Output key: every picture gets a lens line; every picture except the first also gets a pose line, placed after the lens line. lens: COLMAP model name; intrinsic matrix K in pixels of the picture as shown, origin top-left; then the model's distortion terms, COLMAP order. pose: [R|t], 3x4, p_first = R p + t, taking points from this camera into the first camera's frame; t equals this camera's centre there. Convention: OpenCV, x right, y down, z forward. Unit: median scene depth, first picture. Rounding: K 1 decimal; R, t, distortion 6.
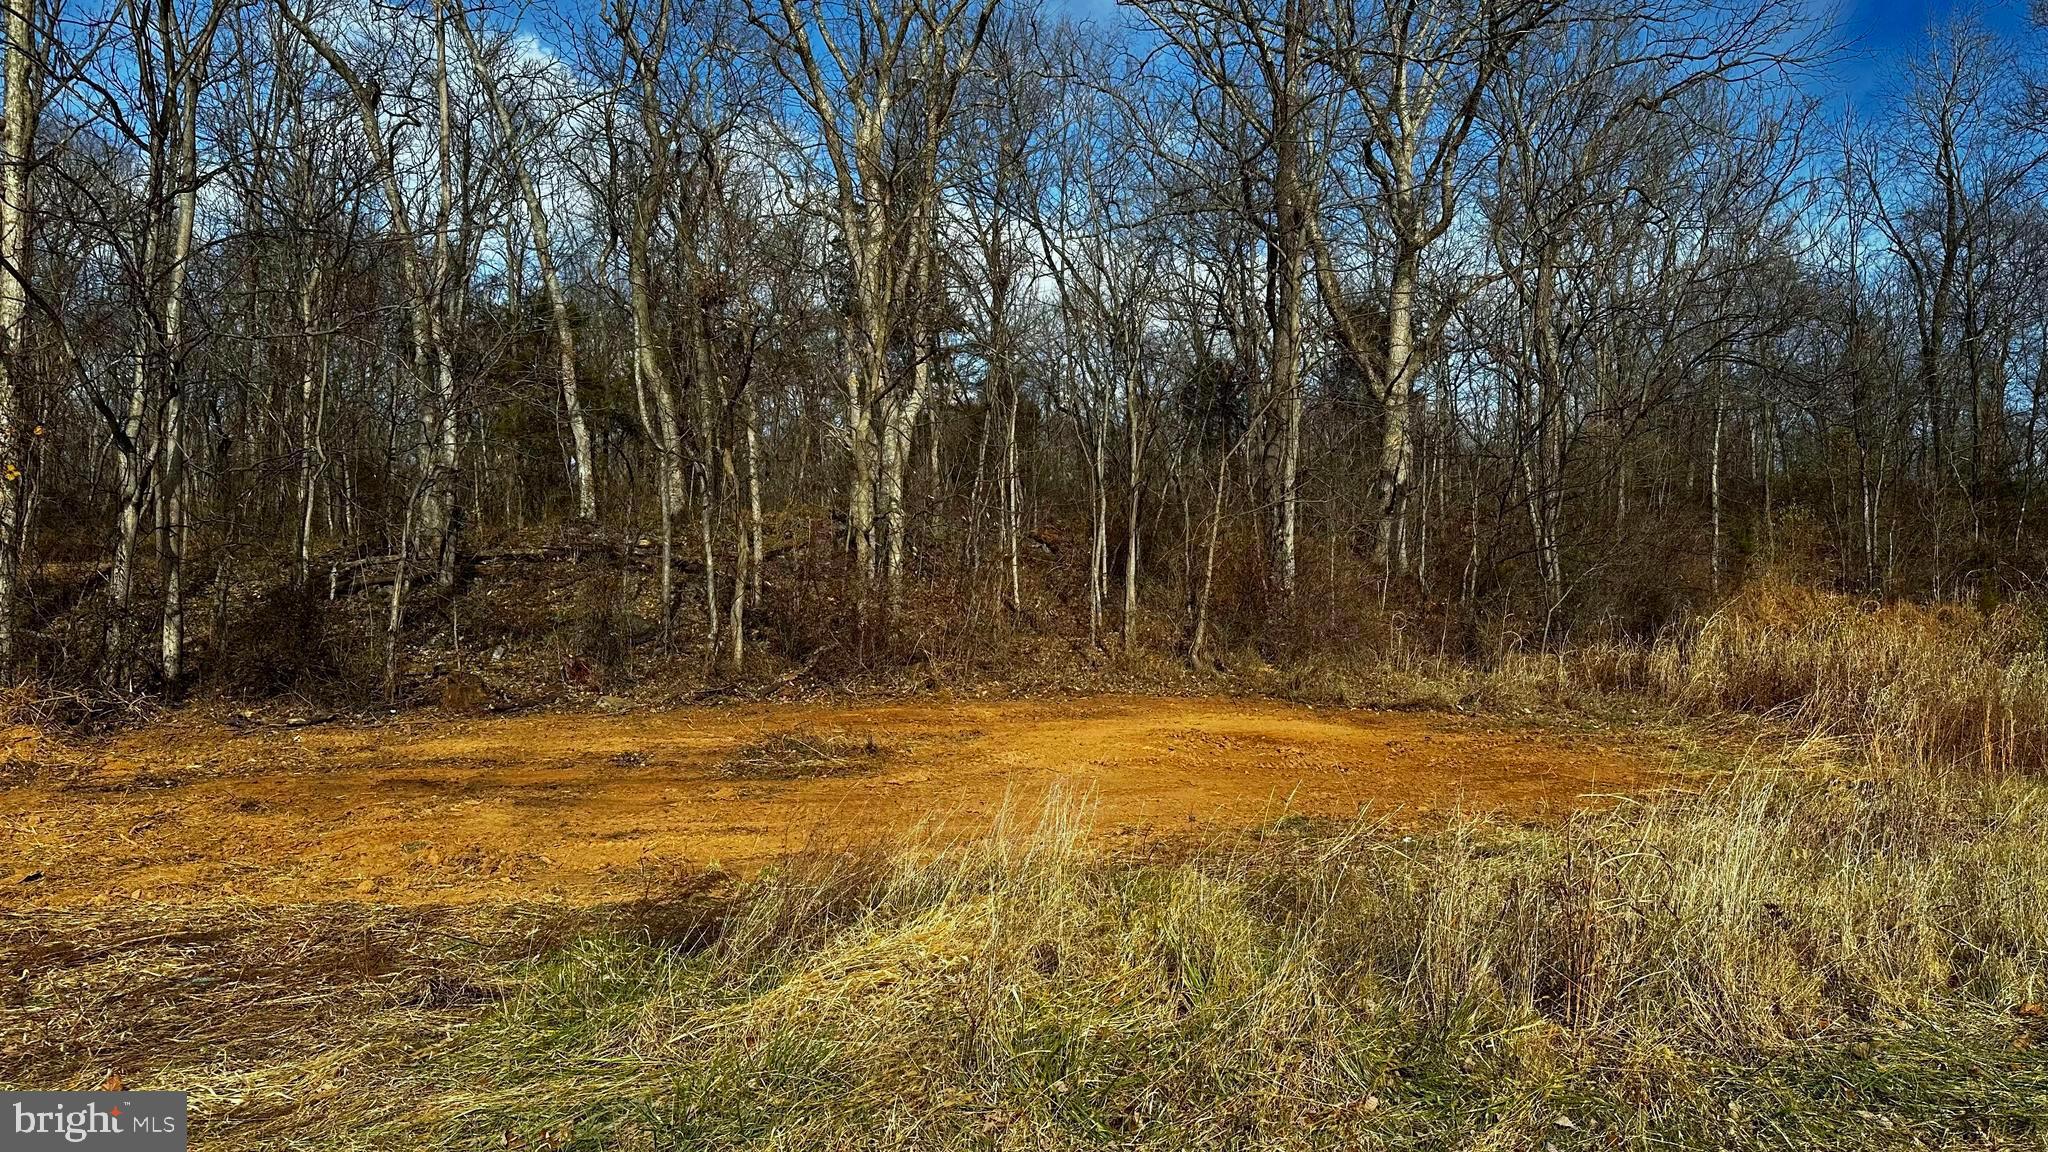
lens RADIAL K [[1438.6, 0, 1024.2], [0, 1438.6, 580.7], [0, 0, 1]] dist [0.033947, -0.002582]
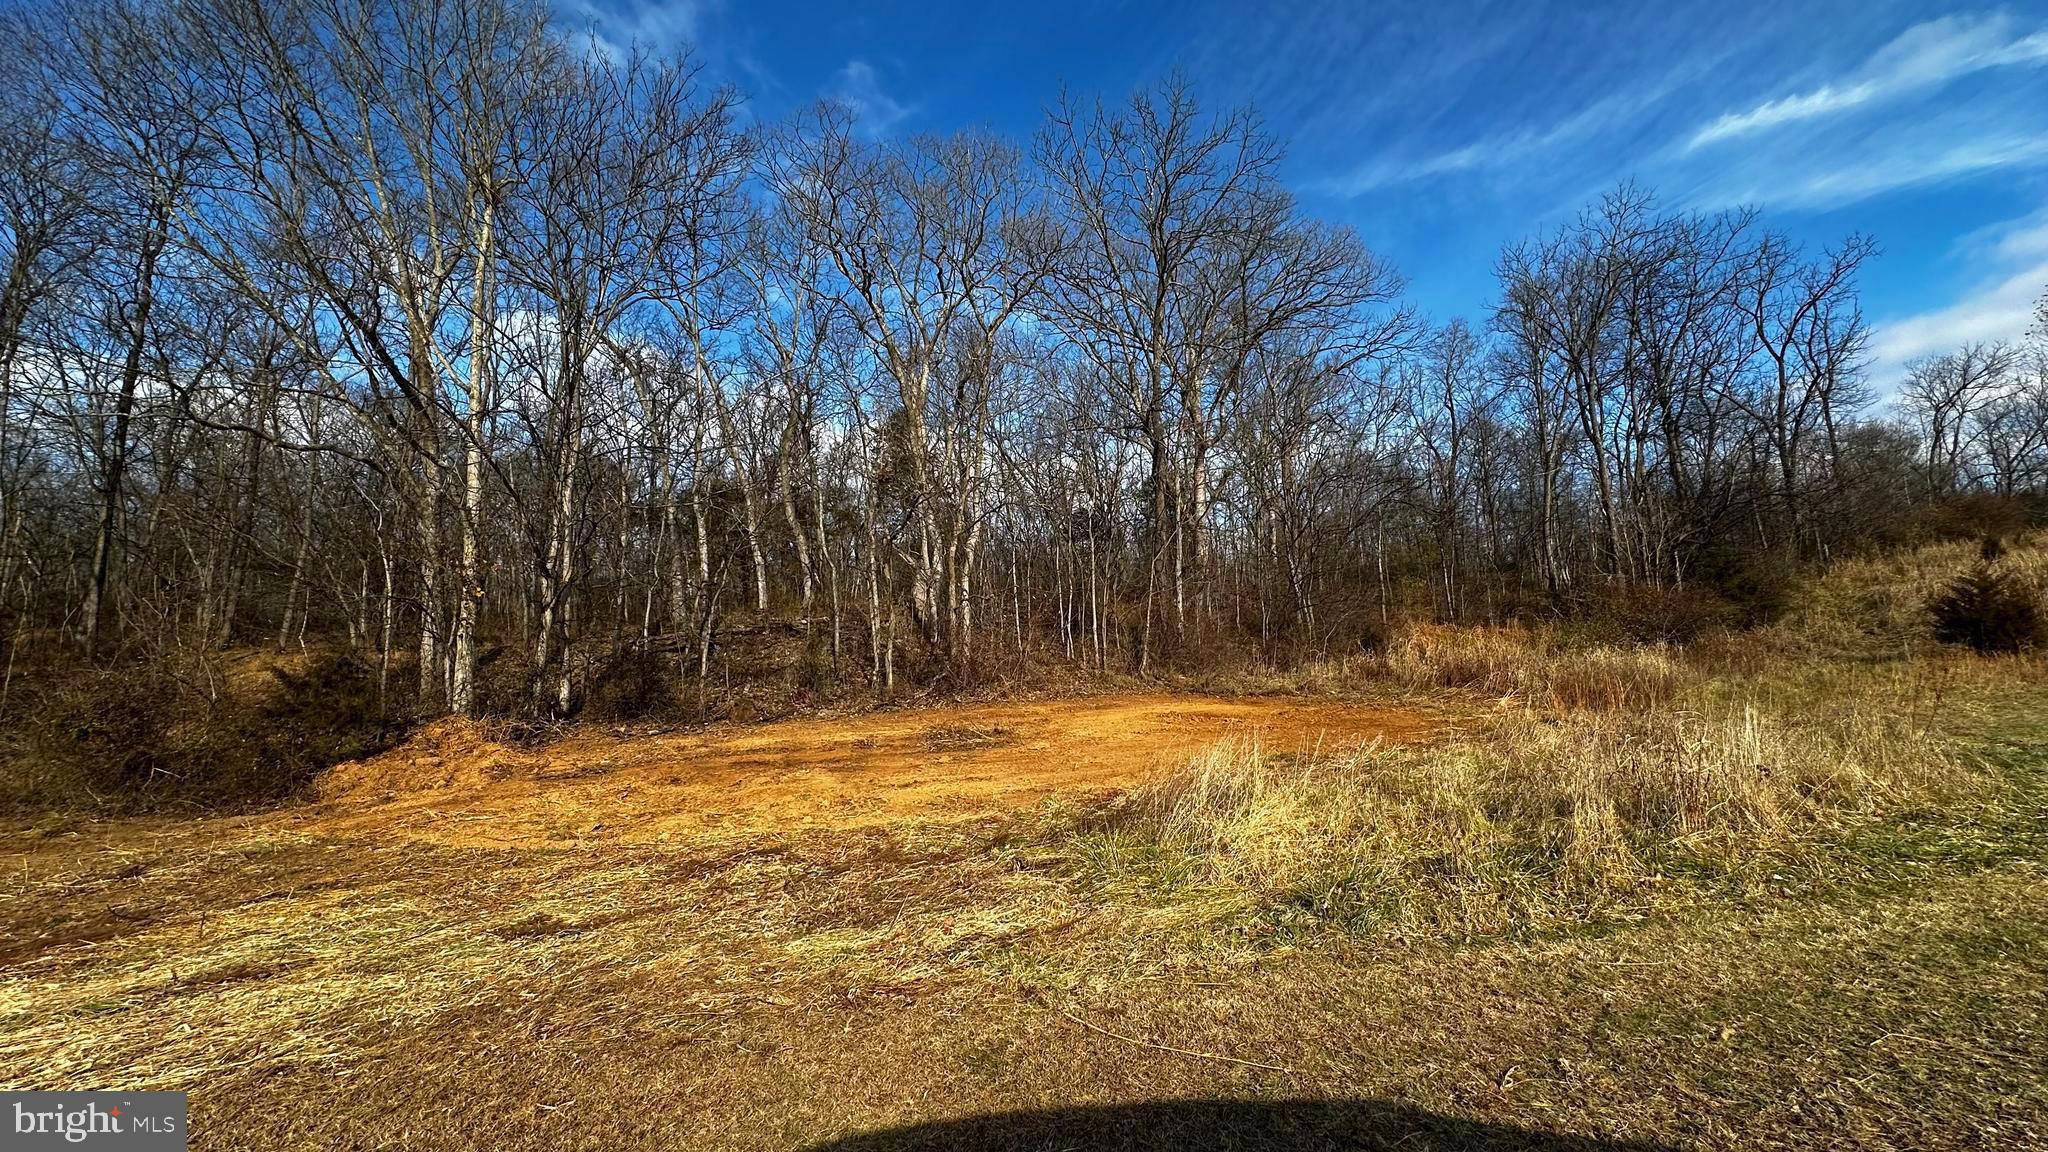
lens RADIAL K [[822.8, 0, 1023.9], [0, 822.8, 571.0], [0, 0, 1]] dist [-0.003119, 0.000789]
pose [[0.994124, -0.032493, 0.103255, -0.150220], [0.040526, 0.996232, -0.076680, 0.000006], [-0.100374, 0.080414, 0.991695, -0.012103]]
